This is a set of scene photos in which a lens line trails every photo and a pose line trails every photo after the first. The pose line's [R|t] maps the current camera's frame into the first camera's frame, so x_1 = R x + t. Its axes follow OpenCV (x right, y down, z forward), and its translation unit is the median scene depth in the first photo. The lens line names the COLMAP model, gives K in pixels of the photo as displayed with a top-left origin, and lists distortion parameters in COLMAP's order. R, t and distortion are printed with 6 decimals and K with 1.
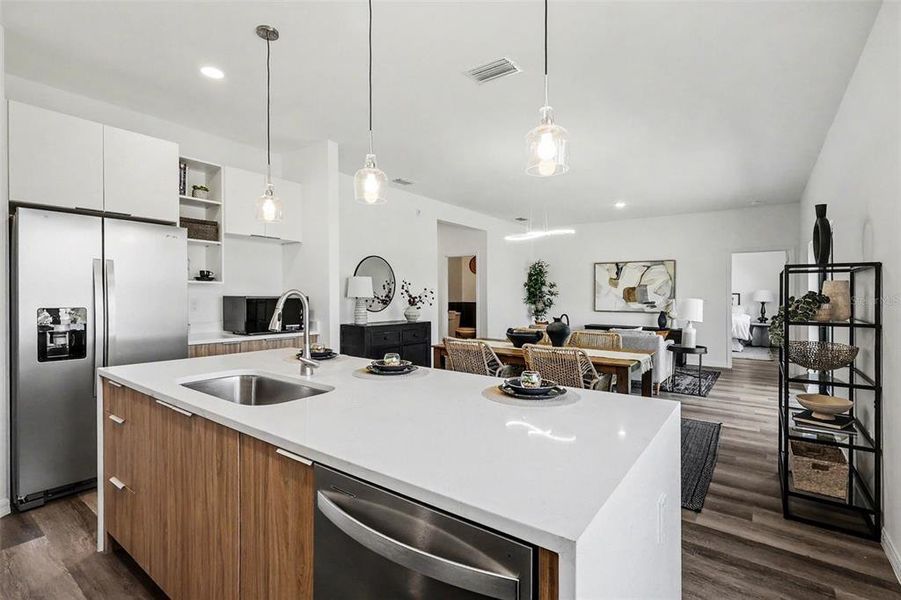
lens RADIAL K [[425.8, 0, 445.2], [0, 425.8, 297.3], [0, 0, 1]] dist [0.000700, 0.000213]
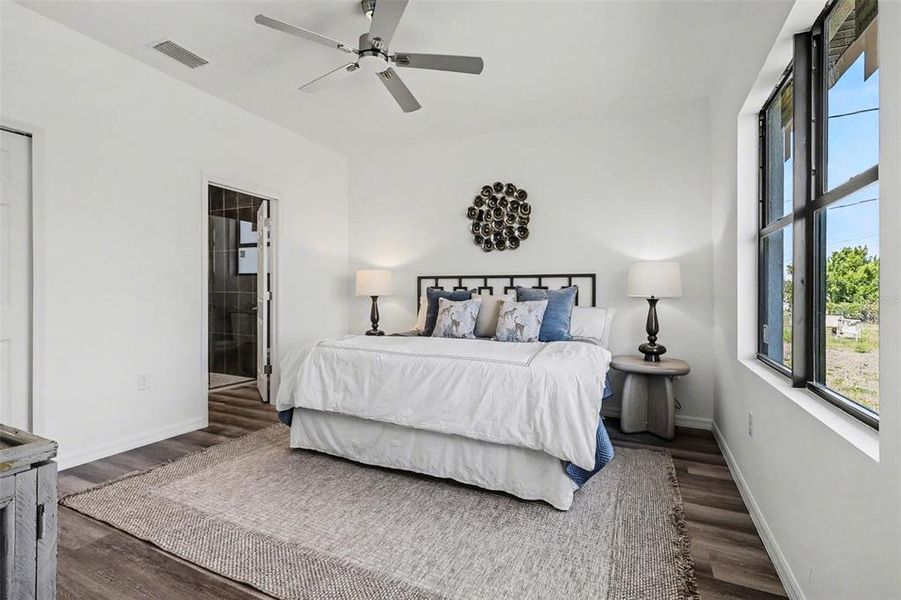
lens RADIAL K [[425.8, 0, 454.6], [0, 425.8, 301.6], [0, 0, 1]] dist [0.000700, 0.000213]
pose [[0.976781, -0.000721, 0.214239, 0.649918], [-0.001852, 0.999929, 0.011813, 0.011199], [-0.214232, -0.011935, 0.976710, 0.878989]]
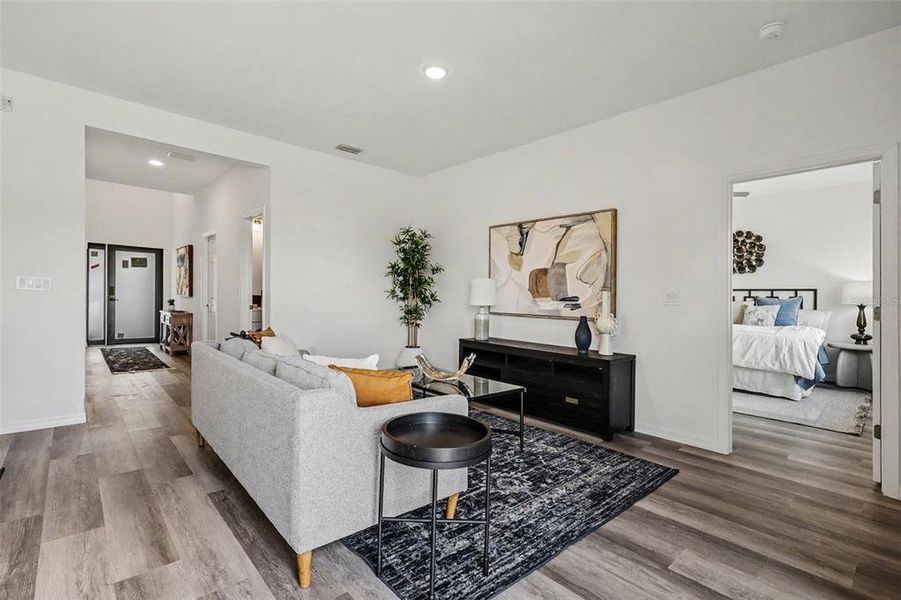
lens RADIAL K [[425.8, 0, 443.3], [0, 425.8, 295.9], [0, 0, 1]] dist [0.000700, 0.000213]
pose [[0.981128, 0.015352, -0.192748, 0.413490], [-0.017667, 0.999791, -0.010297, 0.016582], [0.192550, 0.013508, 0.981194, 0.462557]]
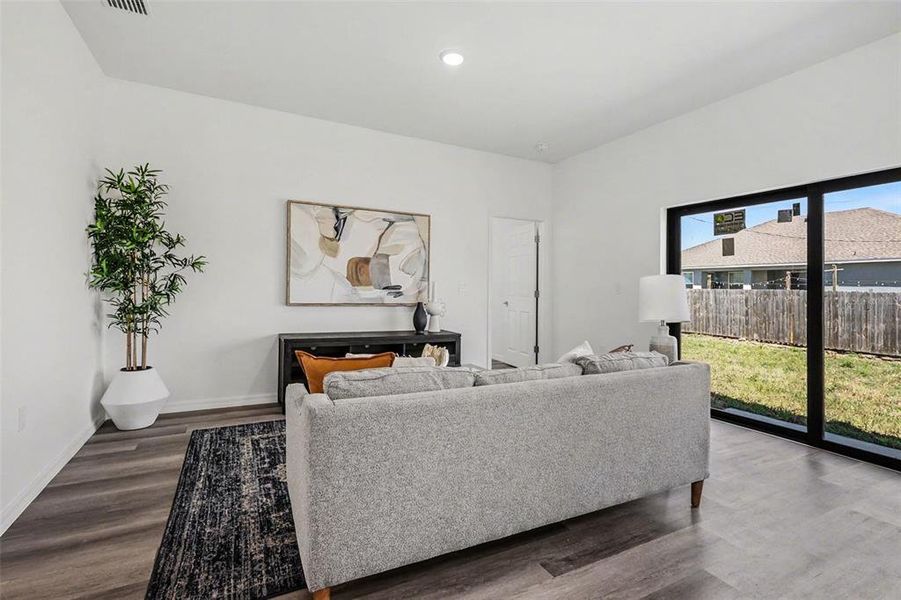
lens RADIAL K [[425.8, 0, 448.4], [0, 425.8, 291.2], [0, 0, 1]] dist [0.000700, 0.000213]
pose [[0.435868, 0.007848, 0.899976, 0.014580], [-0.005142, 0.999967, -0.006230, 0.020006], [-0.899996, -0.001912, 0.435894, 0.666587]]
